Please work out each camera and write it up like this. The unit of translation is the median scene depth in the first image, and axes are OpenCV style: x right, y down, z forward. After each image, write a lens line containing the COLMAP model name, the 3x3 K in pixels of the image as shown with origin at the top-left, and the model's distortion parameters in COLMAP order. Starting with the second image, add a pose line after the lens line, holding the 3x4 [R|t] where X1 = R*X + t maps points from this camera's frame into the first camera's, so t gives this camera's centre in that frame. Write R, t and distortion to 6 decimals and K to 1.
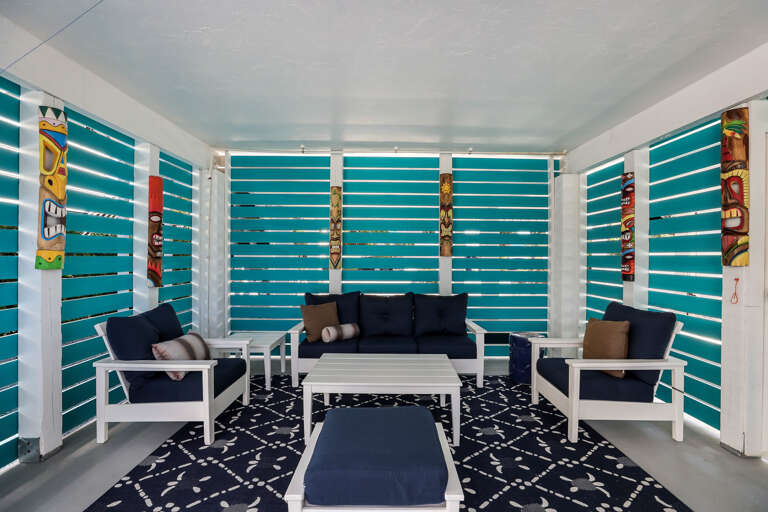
lens RADIAL K [[354.0, 0, 385.4], [0, 354.0, 255.5], [0, 0, 1]] dist [-0.020393, 0.005176]
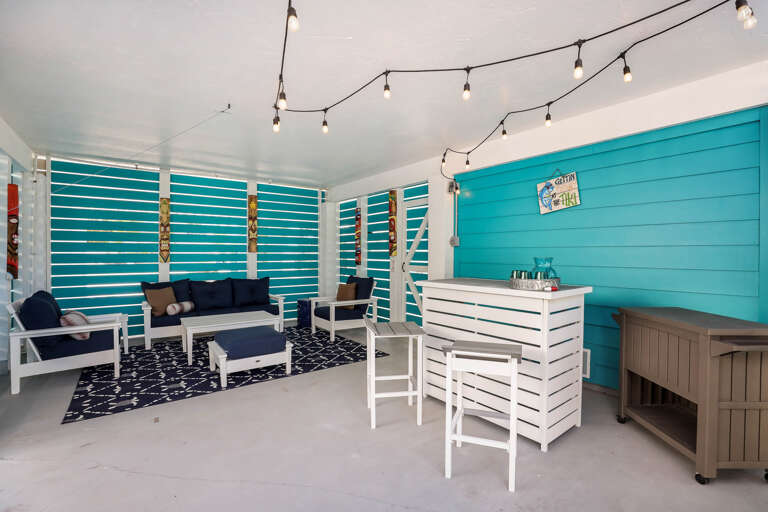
lens RADIAL K [[354.0, 0, 387.2], [0, 354.0, 255.0], [0, 0, 1]] dist [-0.020393, 0.005176]
pose [[0.803506, -0.007116, 0.595254, -0.318729], [0.002331, 0.999958, 0.008808, 0.002263], [-0.595292, -0.005690, 0.803490, -0.624681]]
